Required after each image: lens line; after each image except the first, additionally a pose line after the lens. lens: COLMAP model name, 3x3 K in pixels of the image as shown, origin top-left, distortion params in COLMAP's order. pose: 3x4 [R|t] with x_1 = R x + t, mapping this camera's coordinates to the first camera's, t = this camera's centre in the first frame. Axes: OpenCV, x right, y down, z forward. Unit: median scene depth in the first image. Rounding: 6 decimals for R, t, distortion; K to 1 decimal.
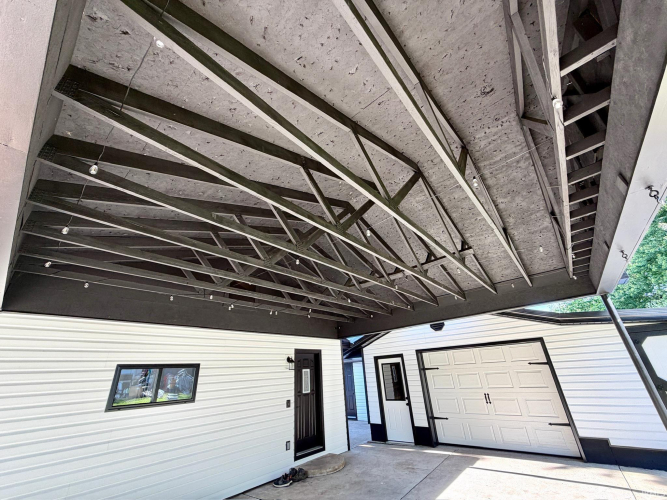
lens RADIAL K [[265.2, 0, 331.7], [0, 265.2, 248.7], [0, 0, 1]] dist [0.000398, 0.000062]
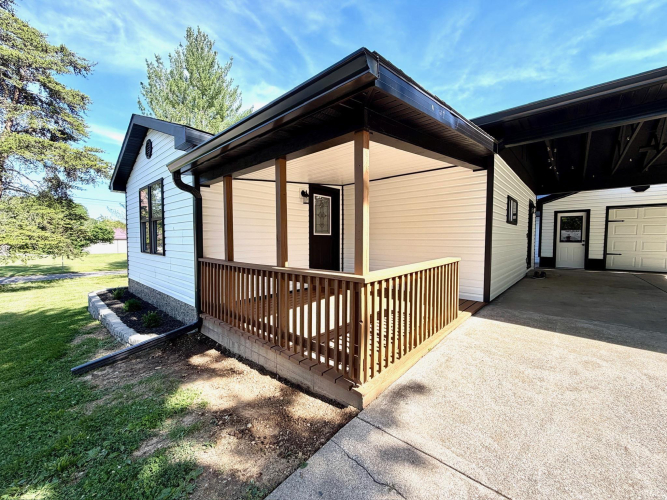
lens RADIAL K [[265.2, 0, 332.2], [0, 265.2, 246.7], [0, 0, 1]] dist [0.000398, 0.000062]
pose [[0.997461, 0.062835, -0.033519, -1.023738], [-0.040462, 0.887338, 0.459341, 0.035081], [0.058605, -0.456818, 0.887627, -0.290506]]
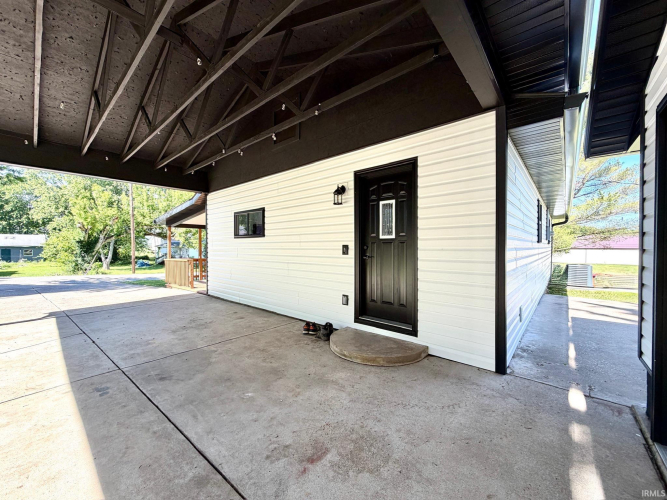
lens RADIAL K [[265.2, 0, 330.1], [0, 265.2, 245.2], [0, 0, 1]] dist [0.000398, 0.000062]
pose [[-0.008198, 0.055670, -0.998416, 0.471851], [0.429350, 0.901927, 0.046765, 0.476166], [0.903101, -0.428286, -0.031296, 0.898556]]
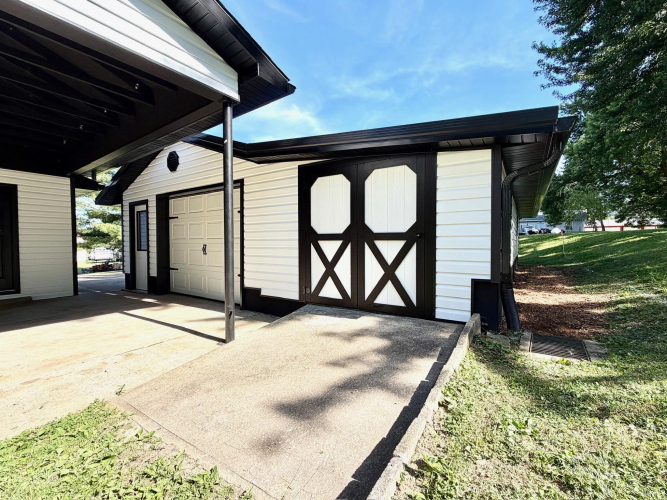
lens RADIAL K [[294.0, 0, 333.0], [0, 294.0, 255.4], [0, 0, 1]] dist [0.001107, 0.000714]
pose [[0.993635, 0.048279, 0.101775, 0.858267], [-0.089764, 0.885210, 0.456449, 0.106342], [-0.068056, -0.462679, 0.883910, 0.120877]]
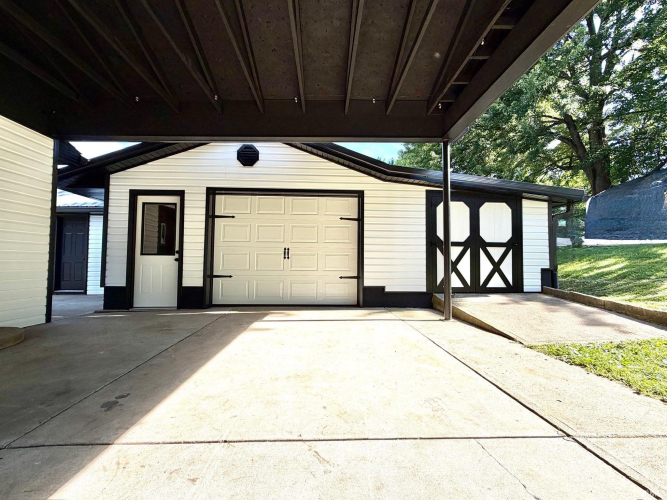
lens RADIAL K [[294.0, 0, 333.2], [0, 294.0, 250.7], [0, 0, 1]] dist [0.001107, 0.000714]
pose [[0.736519, 0.090981, 0.670271, 0.081107], [-0.330694, 0.912850, 0.239470, 0.277801], [-0.590069, -0.398029, 0.702418, 0.268893]]
